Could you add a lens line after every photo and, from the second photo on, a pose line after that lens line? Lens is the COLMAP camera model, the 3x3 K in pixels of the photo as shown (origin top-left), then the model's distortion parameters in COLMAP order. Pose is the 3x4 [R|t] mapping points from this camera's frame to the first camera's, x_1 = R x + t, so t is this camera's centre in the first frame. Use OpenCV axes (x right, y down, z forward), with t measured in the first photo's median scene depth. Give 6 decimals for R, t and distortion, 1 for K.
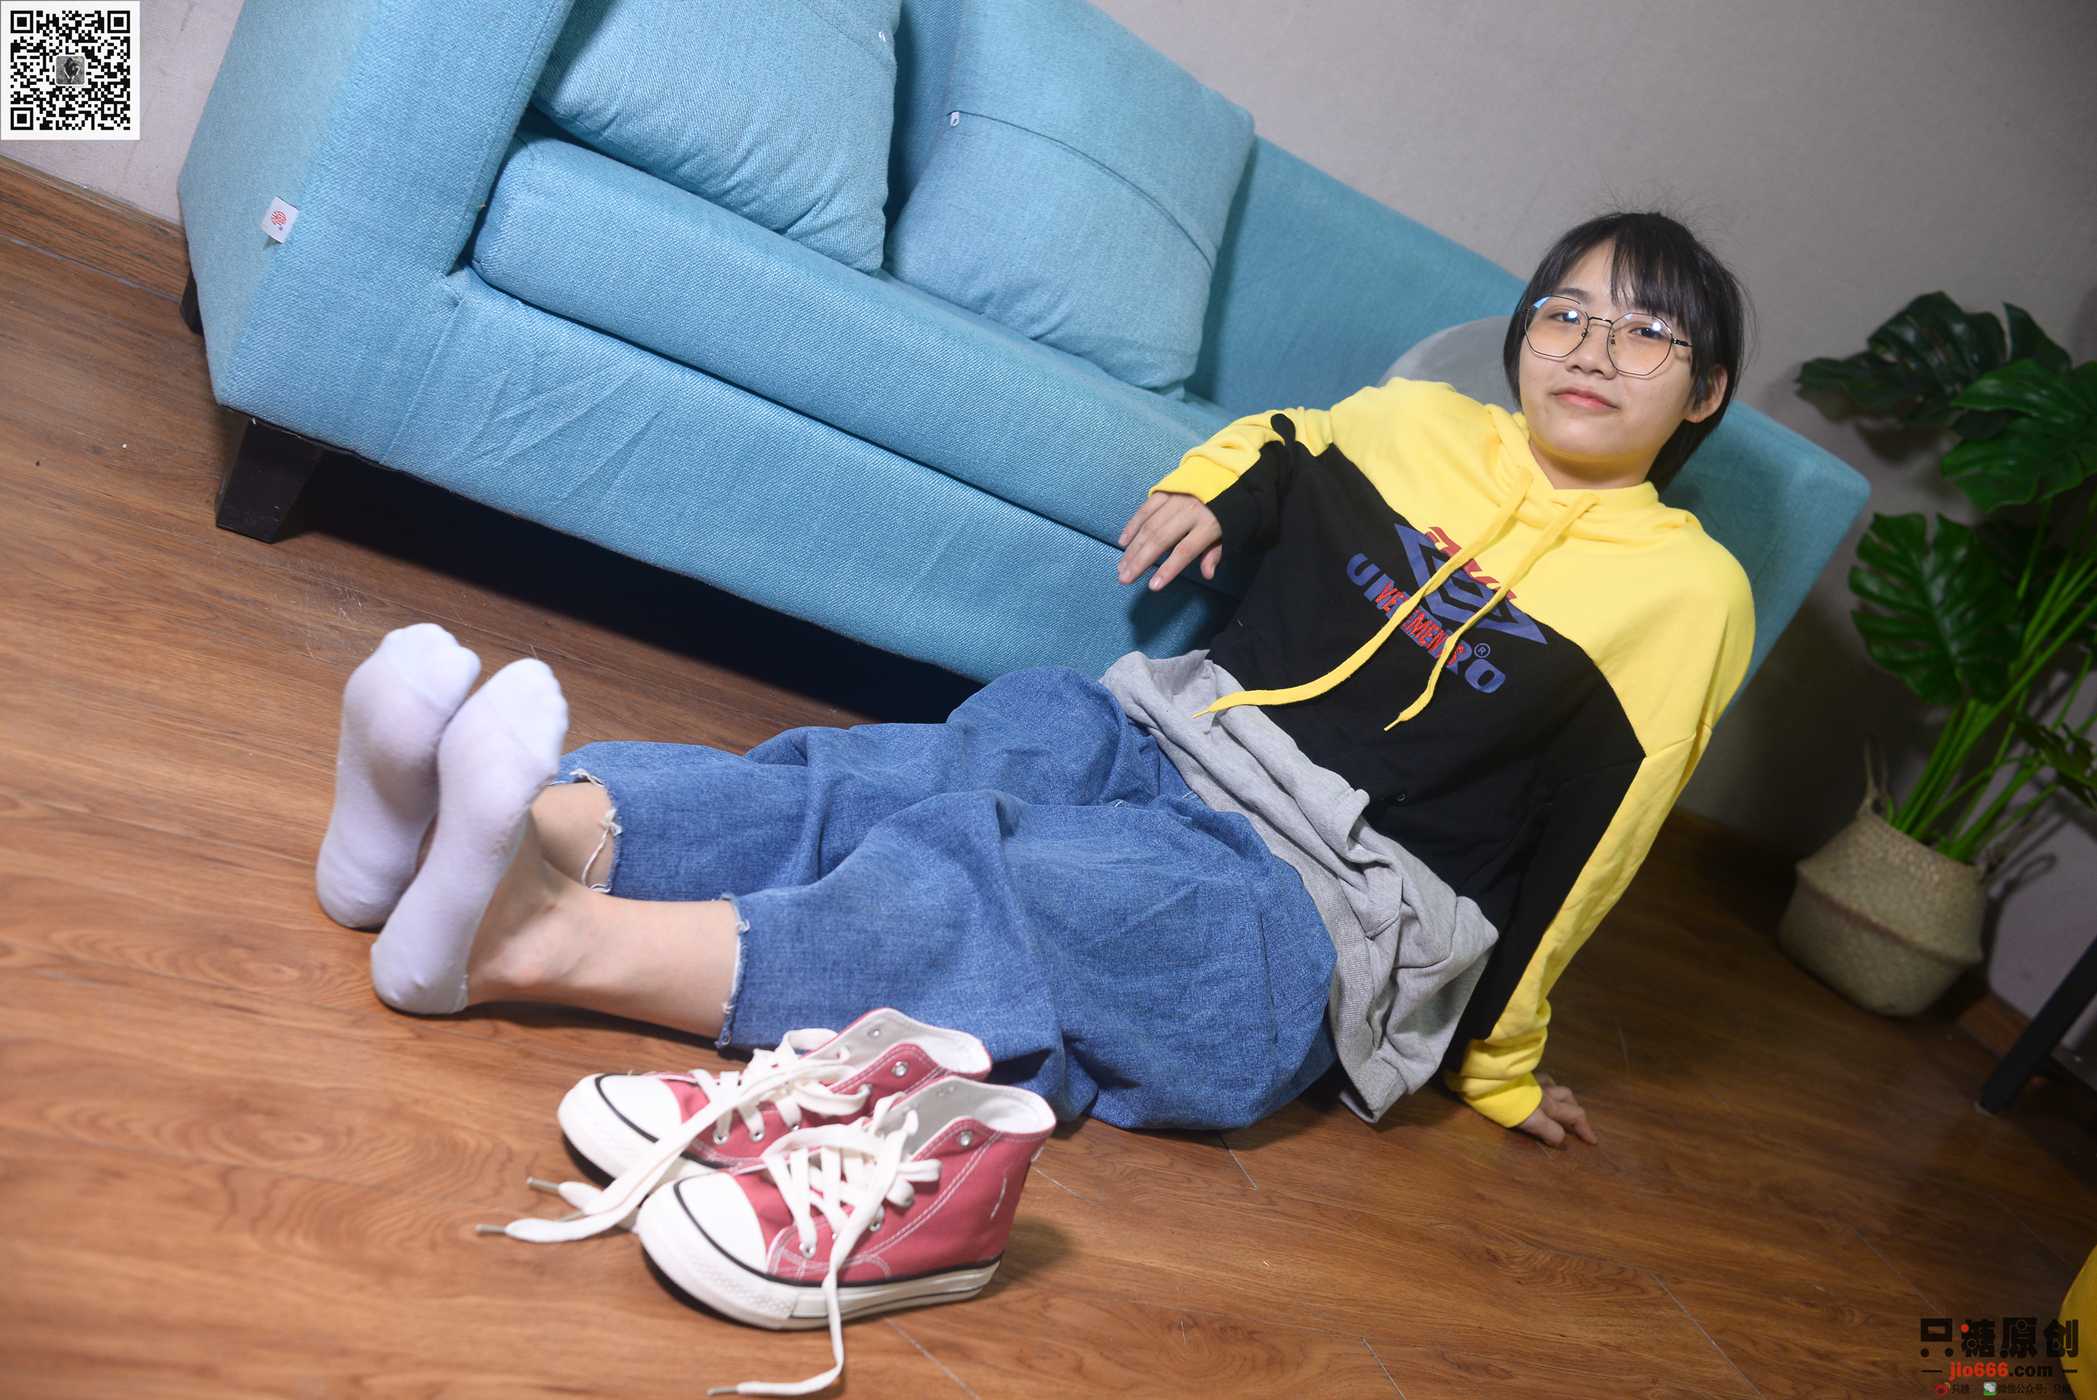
lens RADIAL K [[2122.2, 0, 1045.9], [0, 2122.2, 698.8], [0, 0, 1]] dist [0.000505, 0.005642]
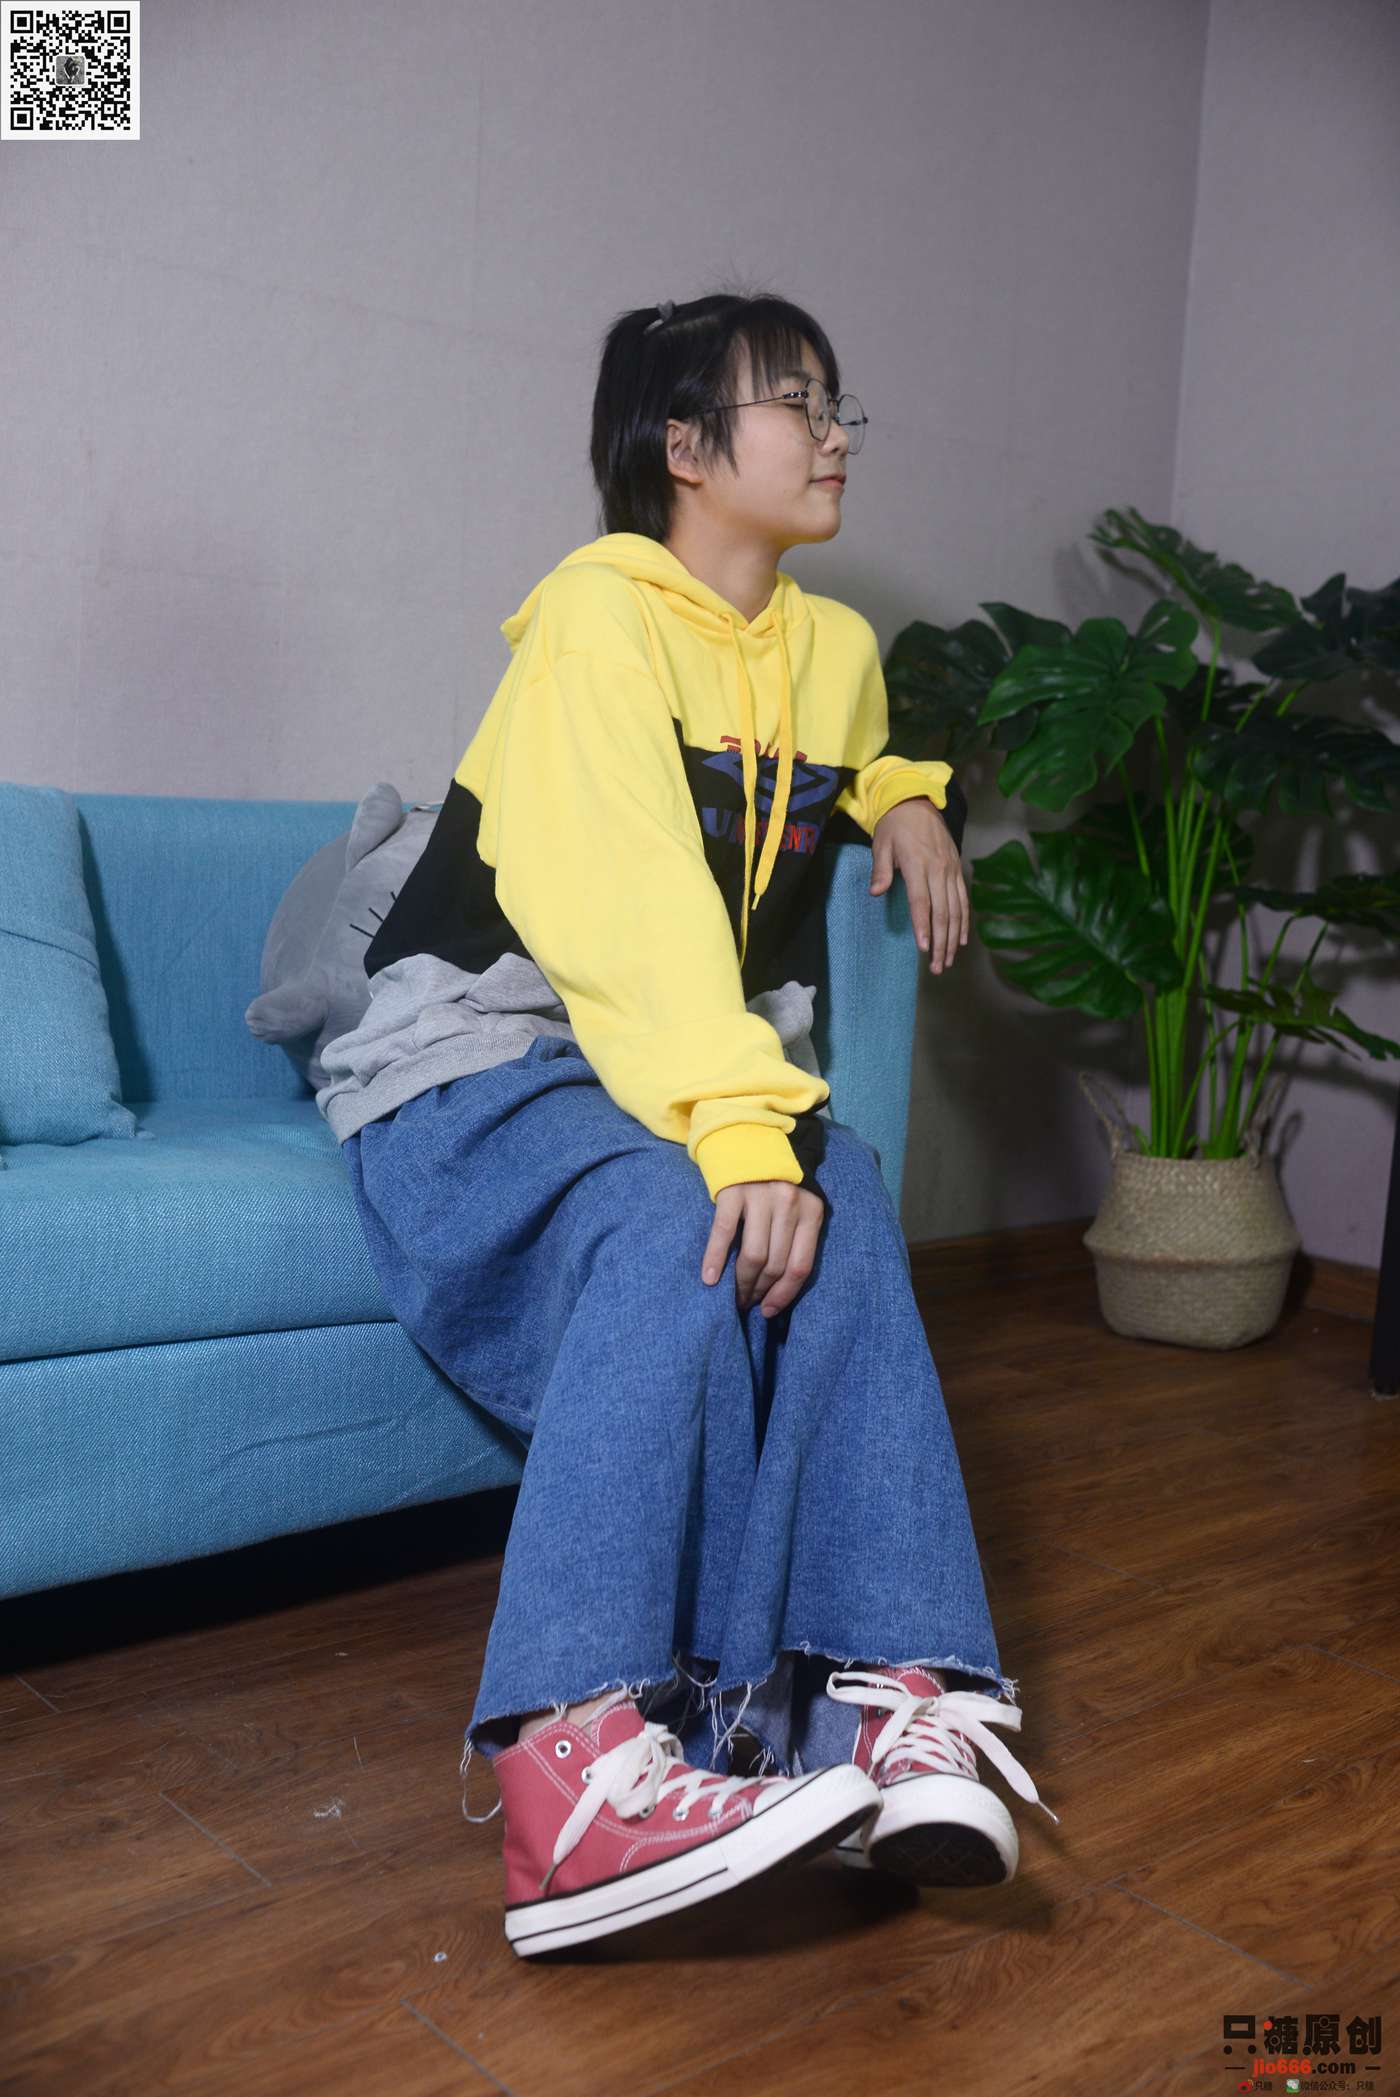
lens RADIAL K [[2119.9, 0, 698.7], [0, 2119.9, 1050.2], [0, 0, 1]] dist [-0.001349, 0.007585]
pose [[0.876192, -0.447948, 0.177849, 0.168632], [0.464908, 0.882833, -0.066828, -0.016933], [-0.127076, 0.141238, 0.981786, 0.244373]]
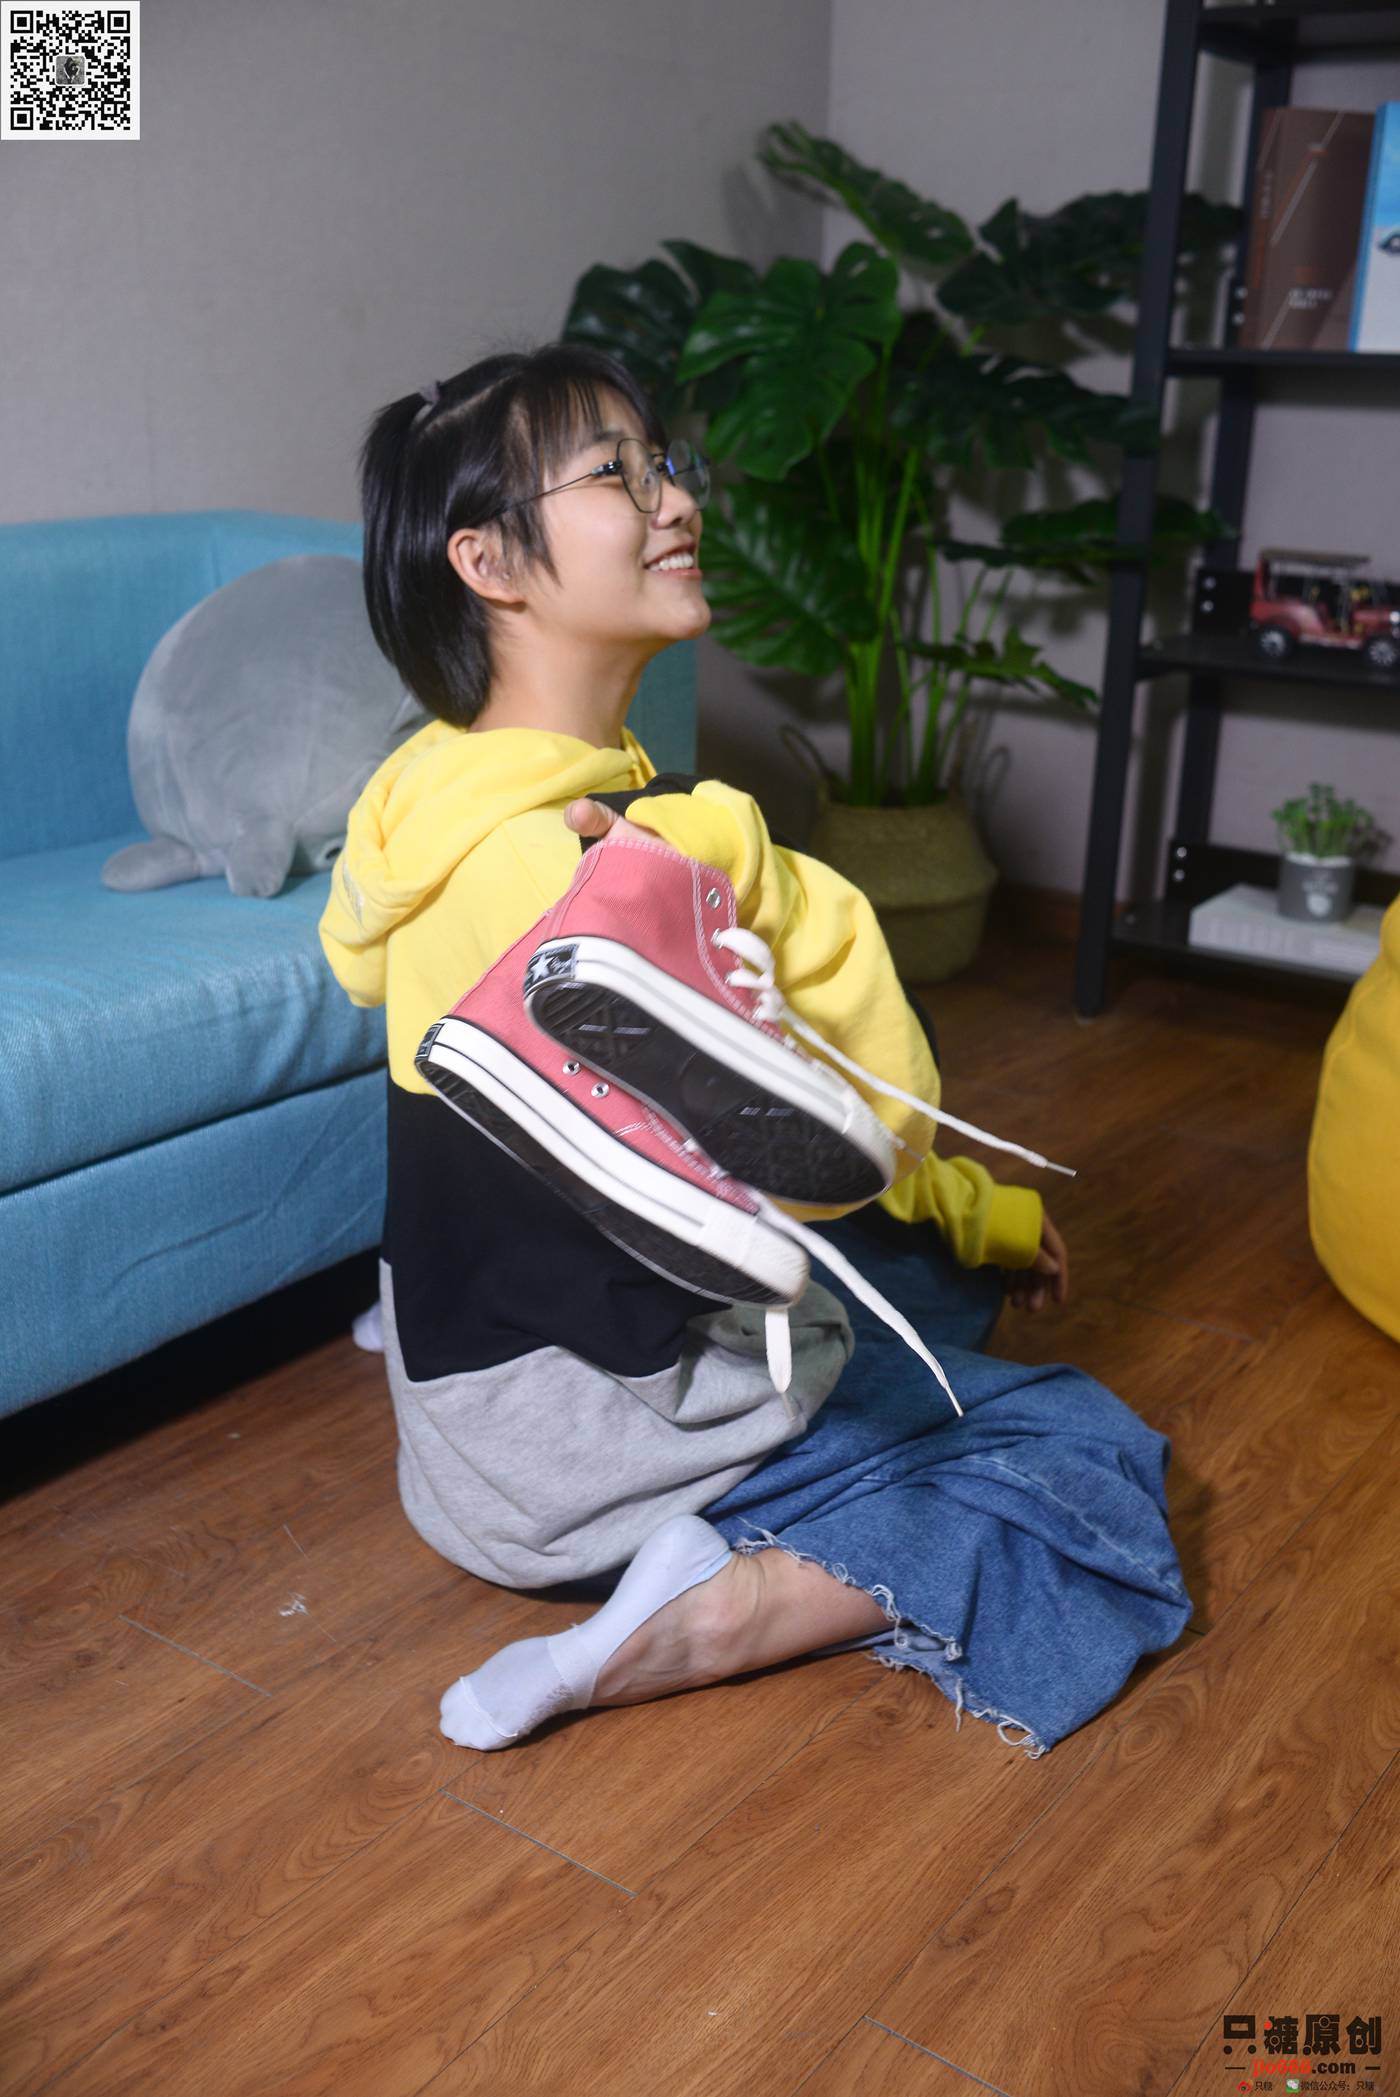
lens RADIAL K [[2131.8, 0, 700.2], [0, 2131.8, 1053.2], [0, 0, 1]] dist [-0.005173, 0.016639]
pose [[0.787838, -0.562317, 0.251218, 0.091699], [0.518468, 0.825704, 0.222271, -0.178296], [-0.332418, -0.044865, 0.942064, 0.257685]]
